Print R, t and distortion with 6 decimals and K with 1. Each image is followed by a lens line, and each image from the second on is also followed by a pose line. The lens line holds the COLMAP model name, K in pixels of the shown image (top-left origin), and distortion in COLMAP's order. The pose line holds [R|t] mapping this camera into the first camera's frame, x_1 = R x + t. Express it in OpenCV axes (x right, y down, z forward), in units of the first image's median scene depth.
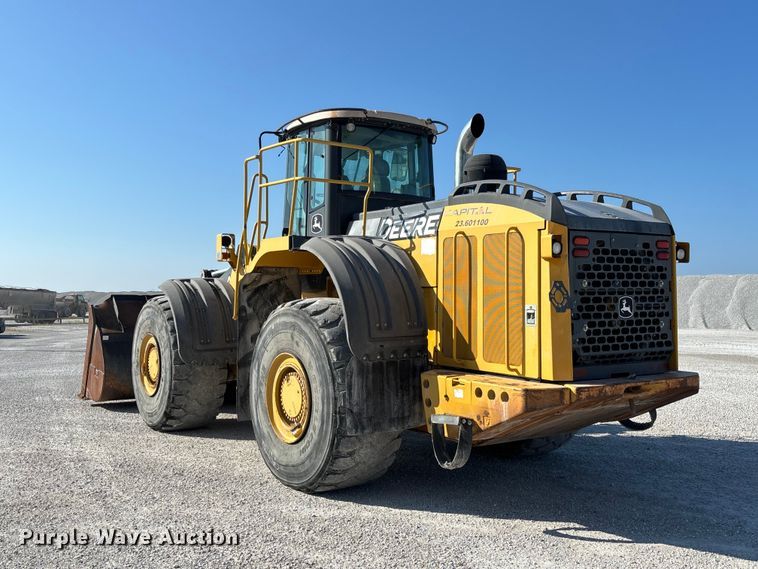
lens RADIAL K [[753.7, 0, 379.0], [0, 753.7, 284.5], [0, 0, 1]] dist [0.234527, -0.840875]
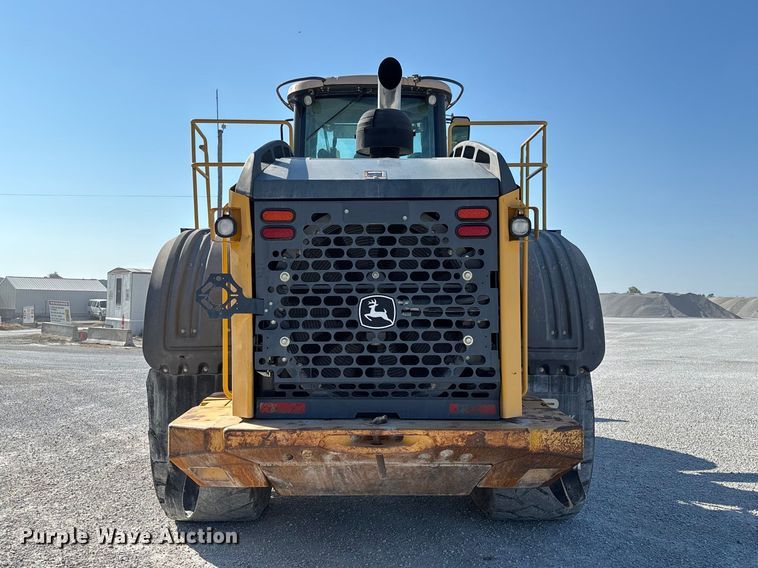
lens RADIAL K [[746.7, 0, 378.5], [0, 746.7, 267.4], [0, 0, 1]] dist [0.147392, 0.000929]
pose [[0.809625, -0.023826, -0.586463, 0.657671], [0.008733, 0.999554, -0.028552, 0.009134], [0.586882, 0.017995, 0.809472, 0.450578]]
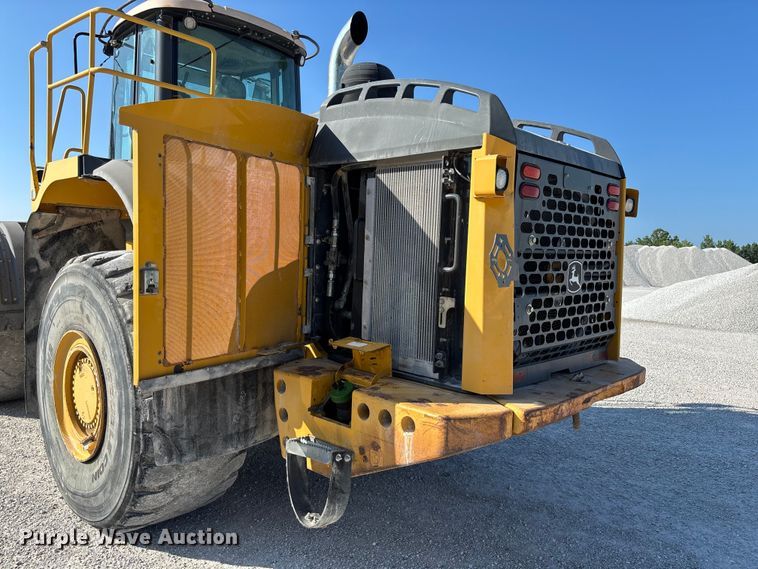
lens RADIAL K [[576.9, 0, 379.0], [0, 576.9, 284.5], [0, 0, 1]] dist [0.034485, -0.050473]
pose [[0.978965, 0.014575, 0.203506, 0.041869], [-0.029914, 0.996919, 0.072504, 0.003822], [-0.201822, -0.077066, 0.976386, 0.494153]]
